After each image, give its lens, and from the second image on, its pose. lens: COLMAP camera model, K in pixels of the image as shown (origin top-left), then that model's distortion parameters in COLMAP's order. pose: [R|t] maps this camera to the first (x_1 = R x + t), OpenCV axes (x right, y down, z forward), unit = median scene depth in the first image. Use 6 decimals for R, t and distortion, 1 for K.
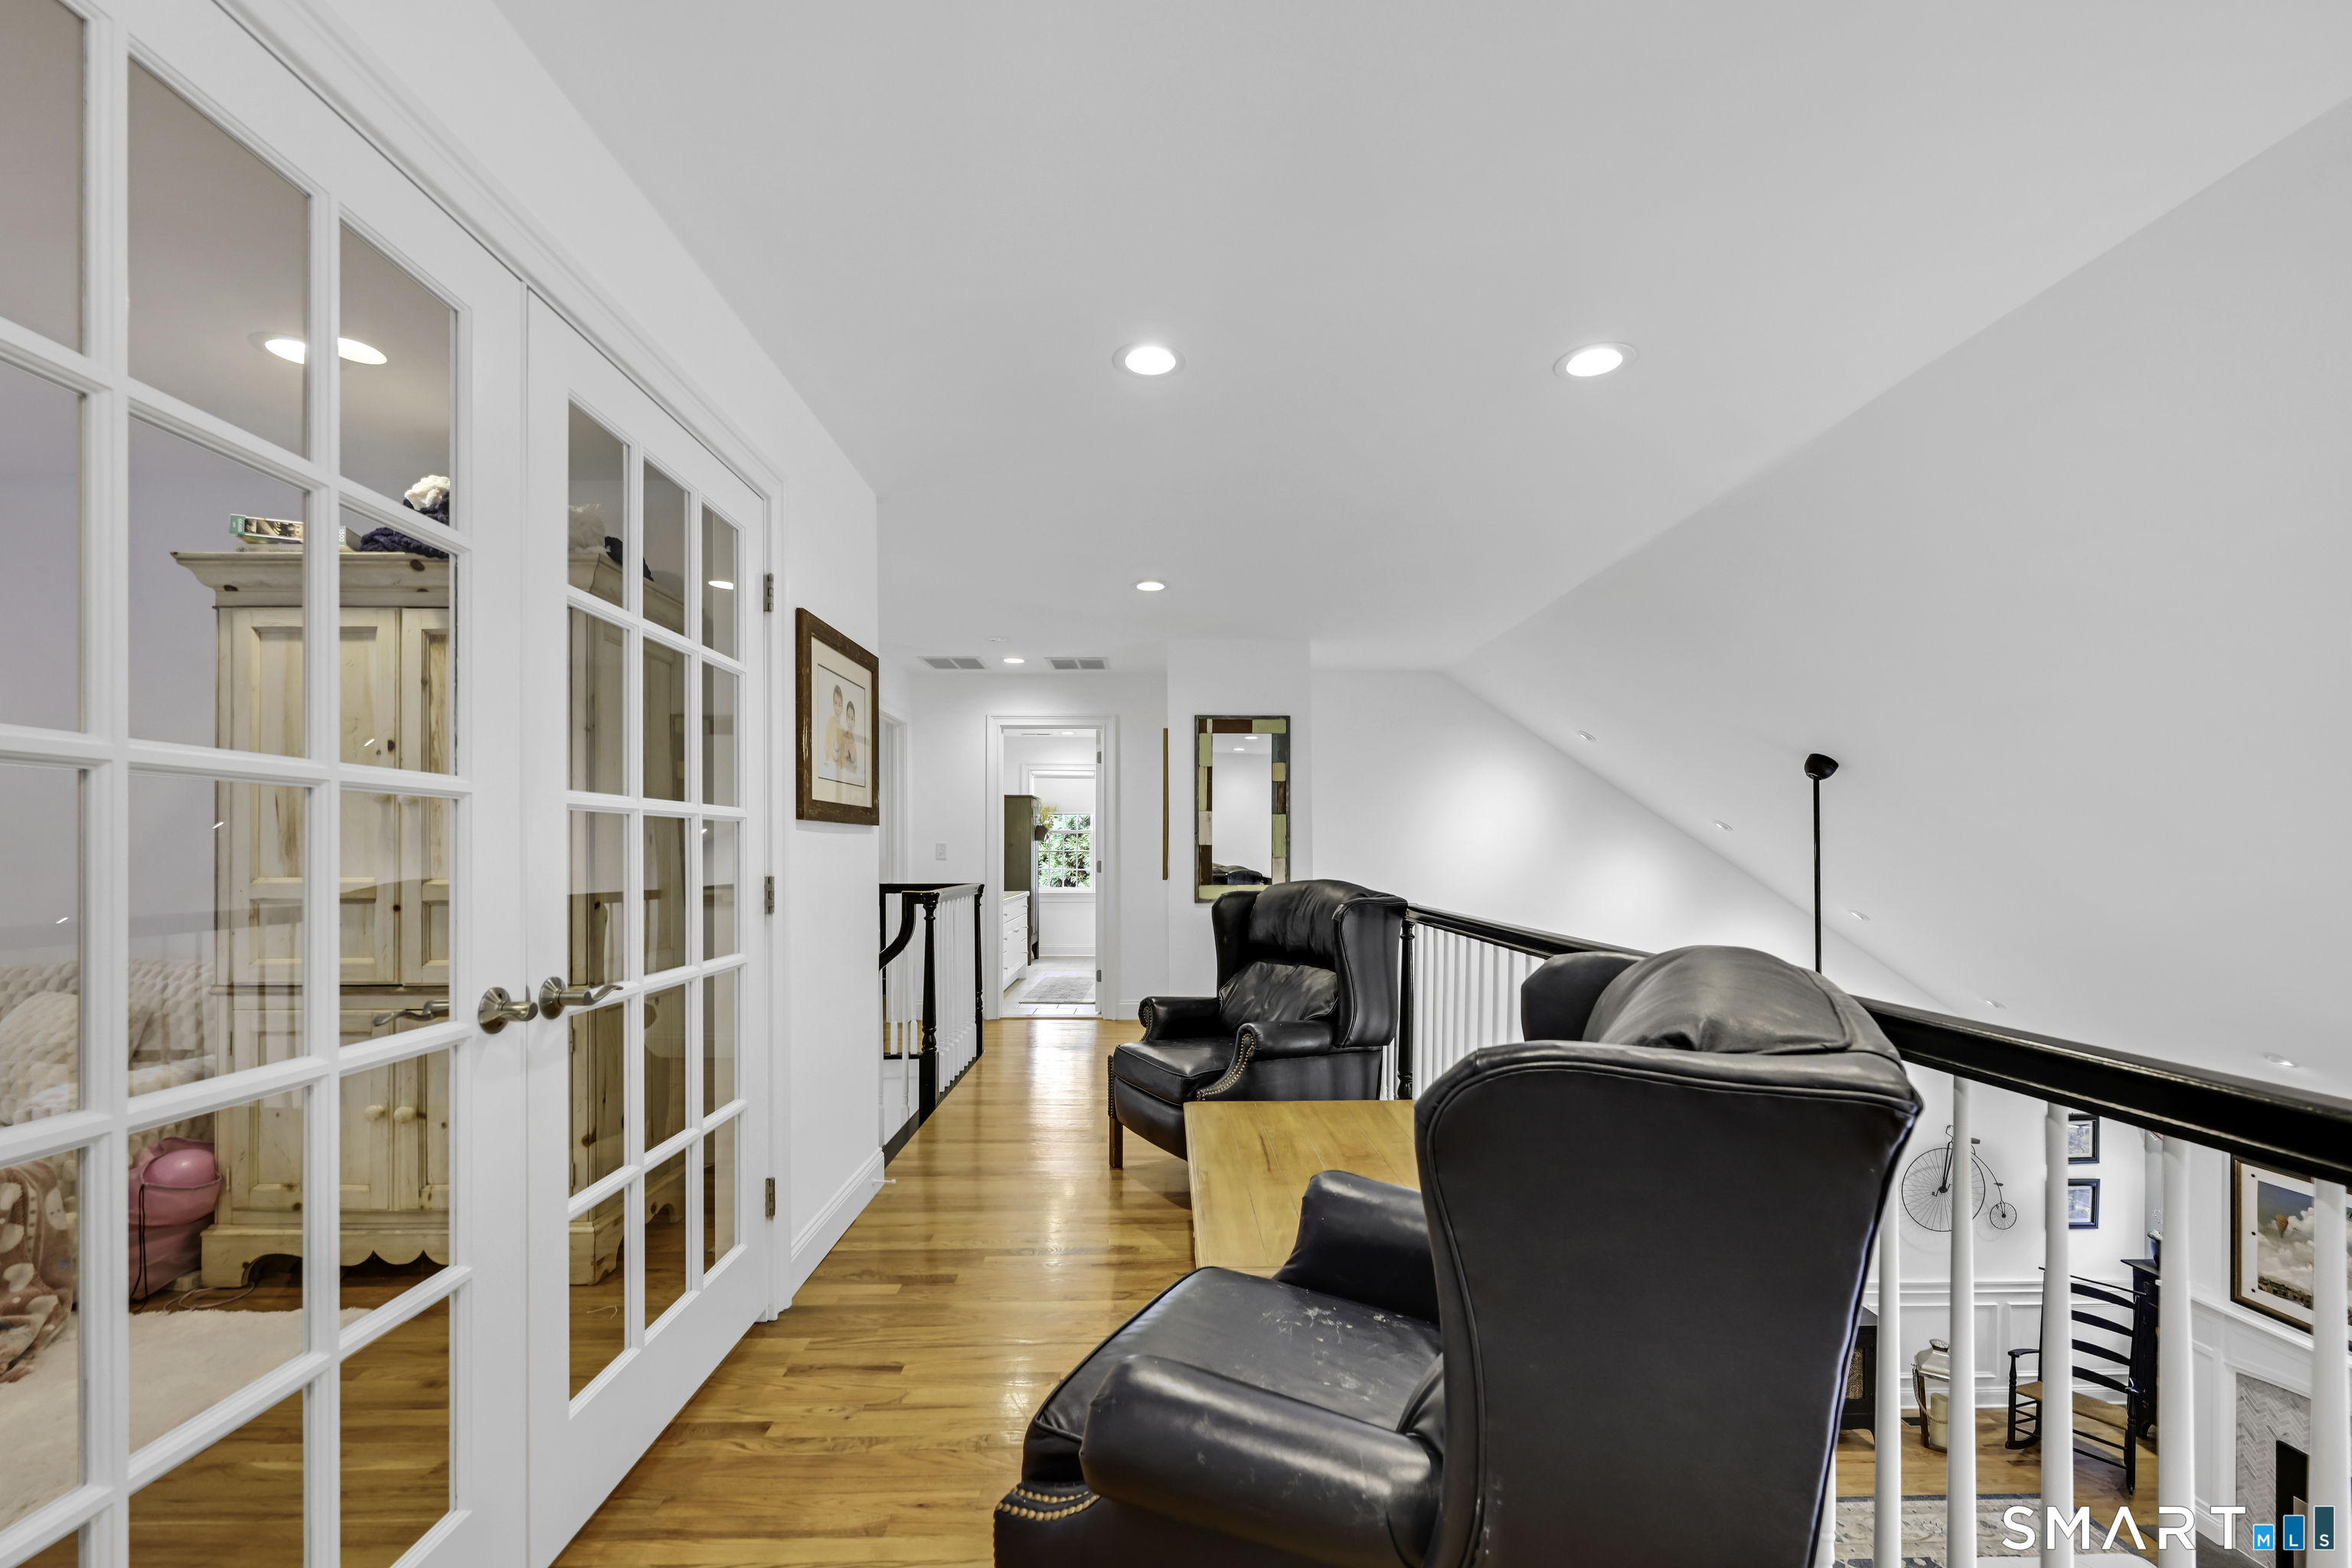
lens RADIAL K [[956.7, 0, 1182.5], [0, 956.7, 852.1], [0, 0, 1]] dist [-0.000793, -0.000128]
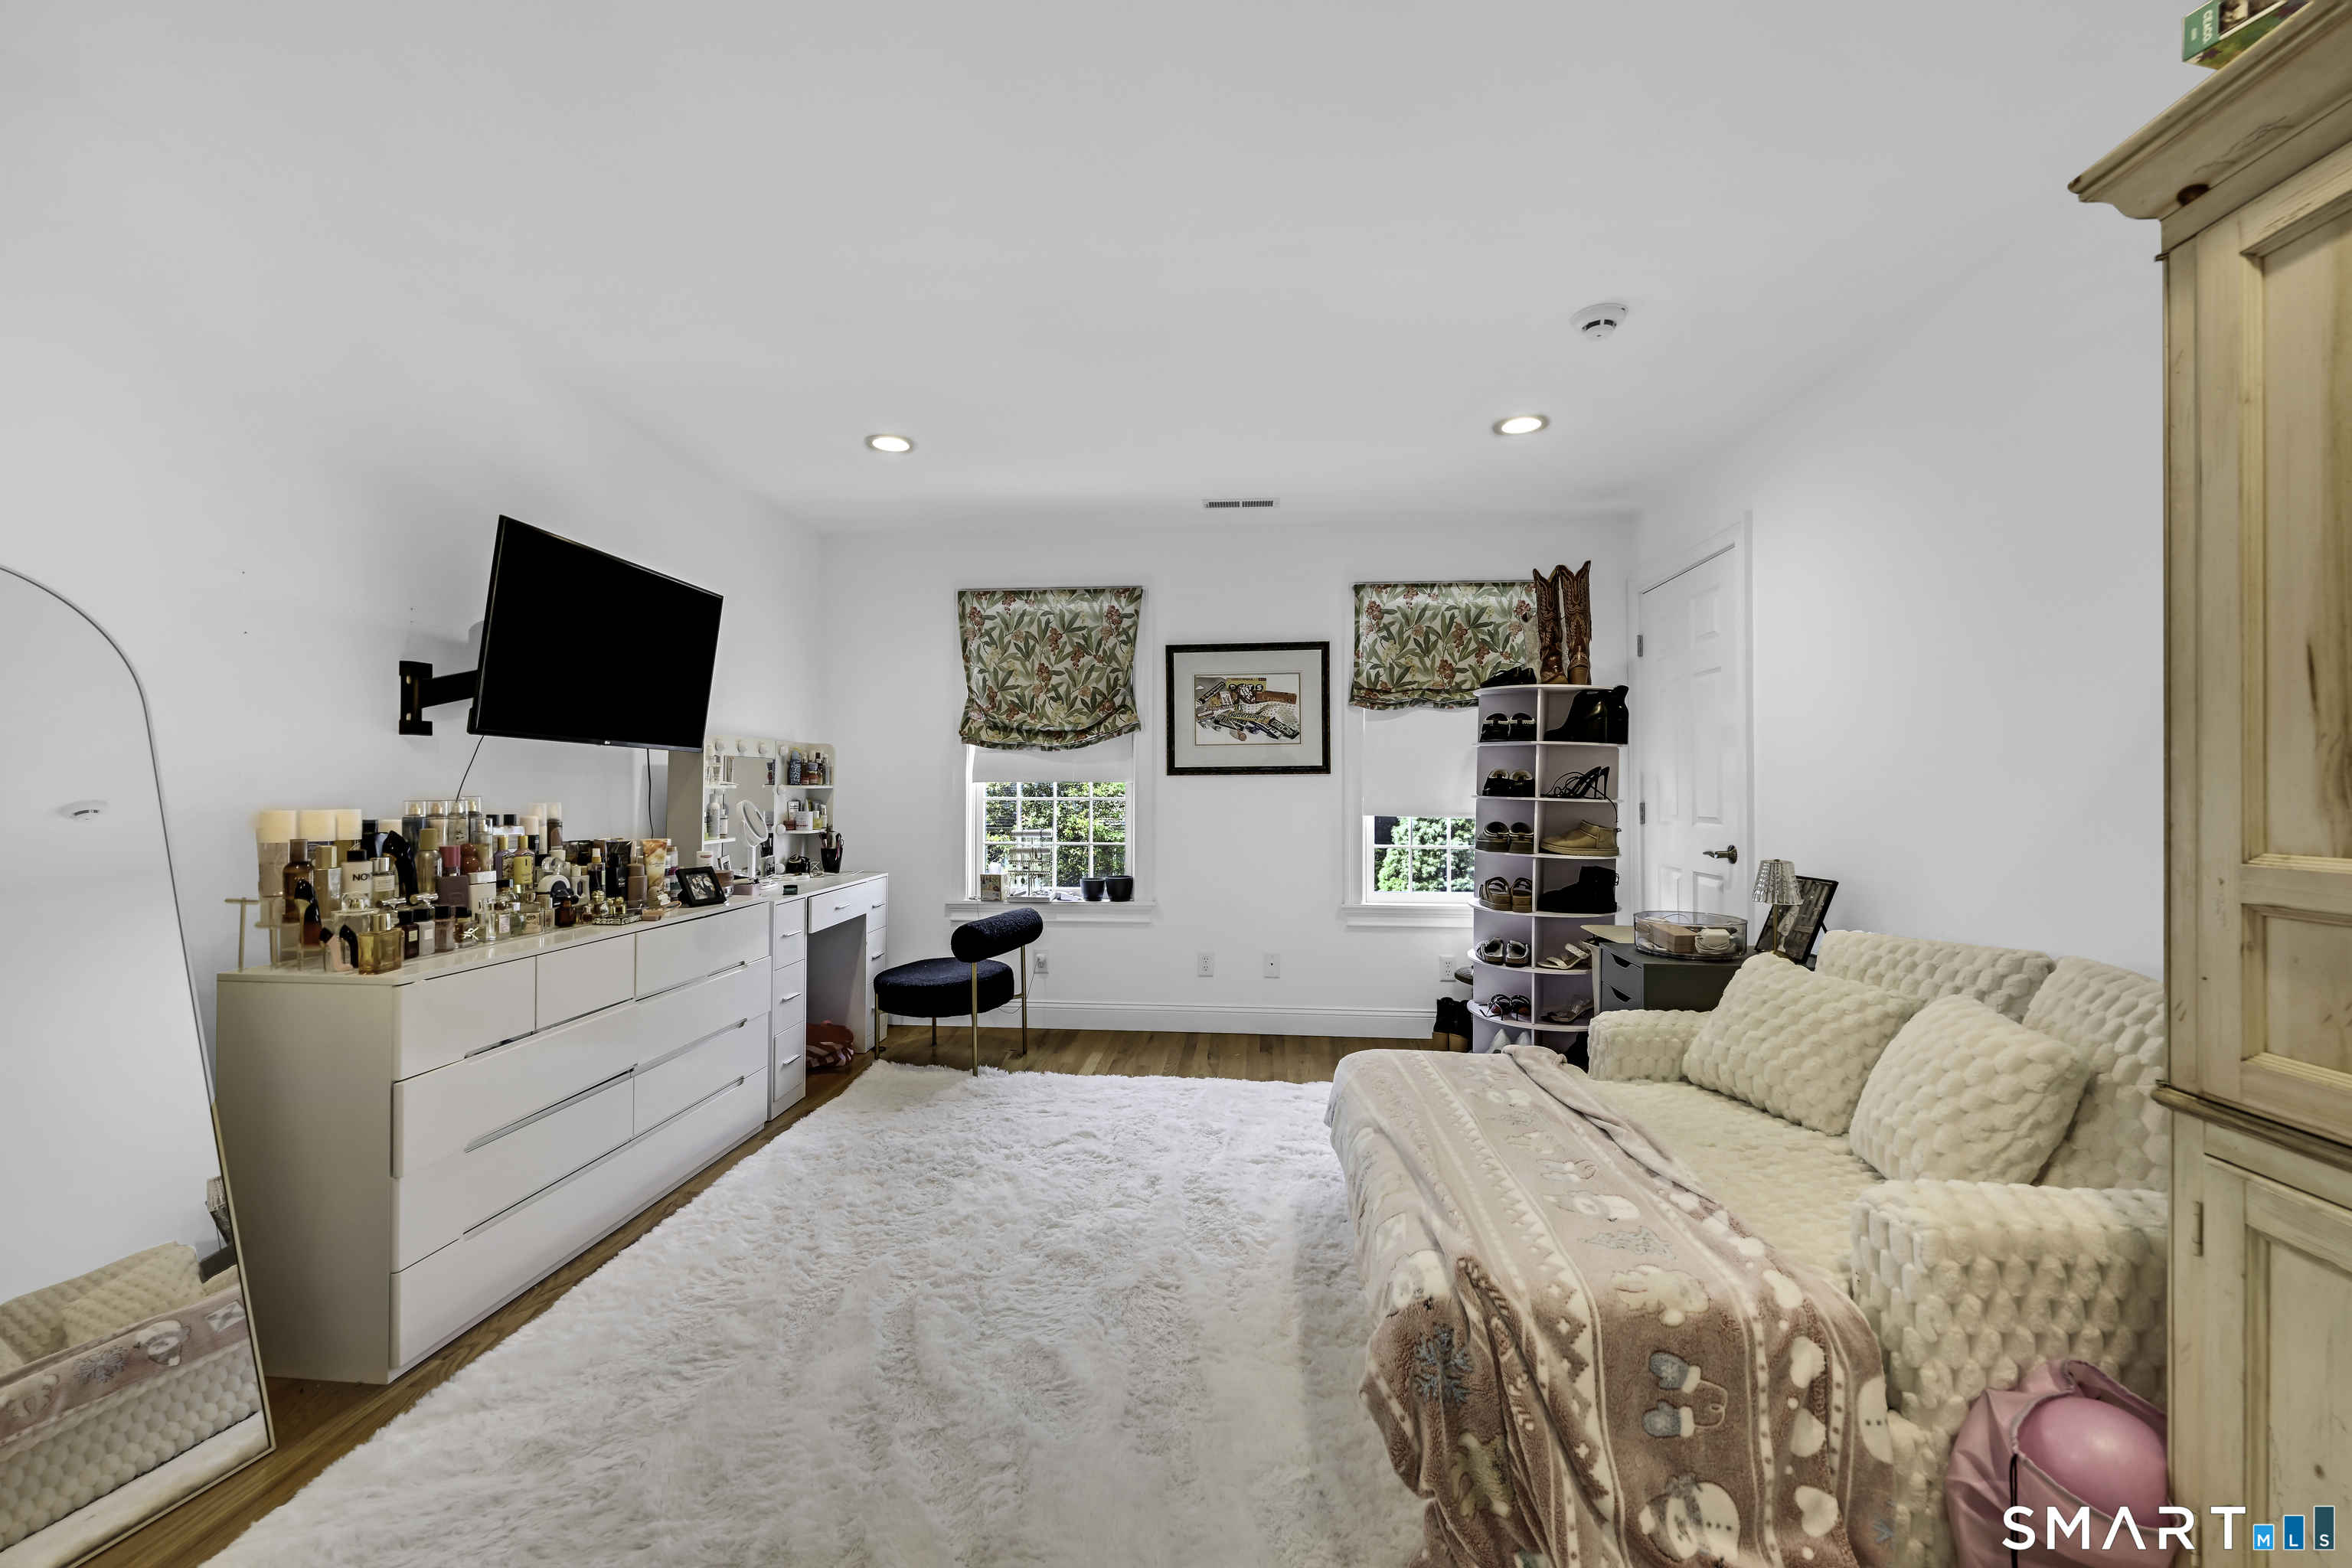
lens RADIAL K [[942.5, 0, 1167.4], [0, 942.5, 779.9], [0, 0, 1]] dist [-0.001826, -0.000153]
pose [[-0.117530, -0.008505, -0.993033, -0.512156], [-0.001322, 0.999964, -0.008408, -0.000762], [0.993068, 0.000325, -0.117537, 0.581287]]
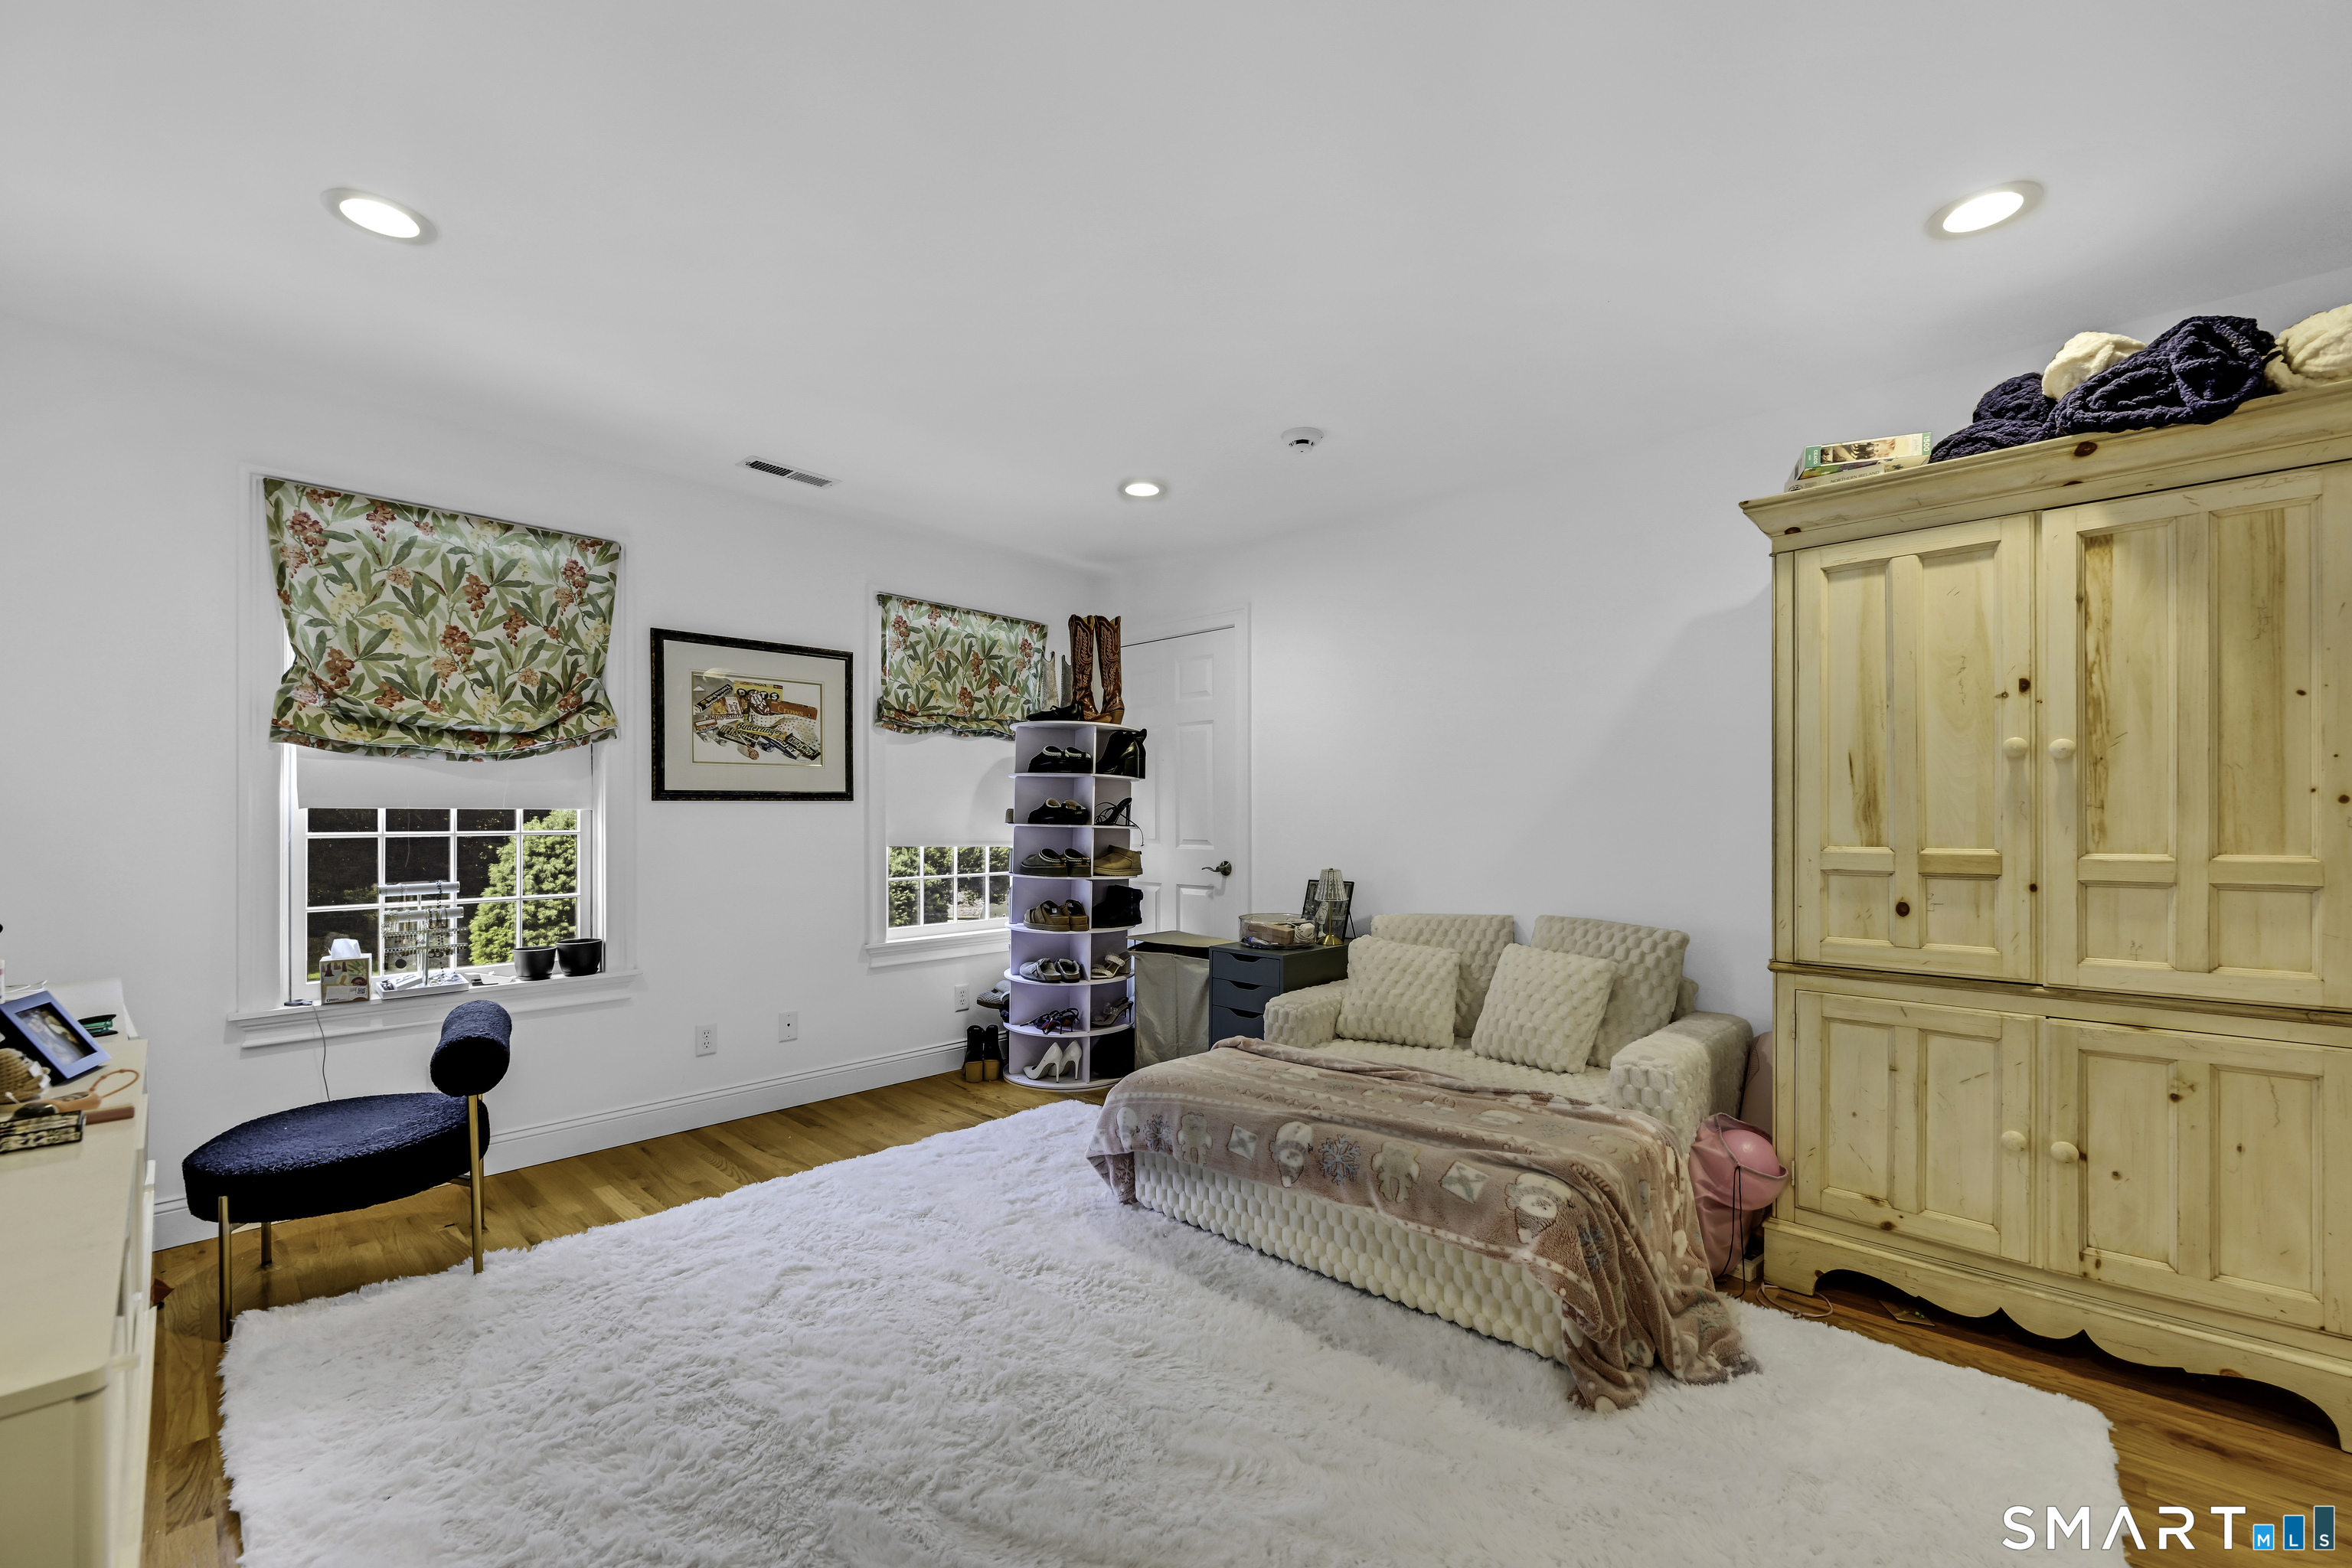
lens RADIAL K [[958.1, 0, 1190.8], [0, 958.1, 820.5], [0, 0, 1]] dist [0.000778, -0.000279]
pose [[0.718382, 0.002896, -0.695643, -0.770715], [0.000113, 0.999991, 0.004279, -0.001409], [0.695649, -0.003152, 0.718375, -0.064951]]
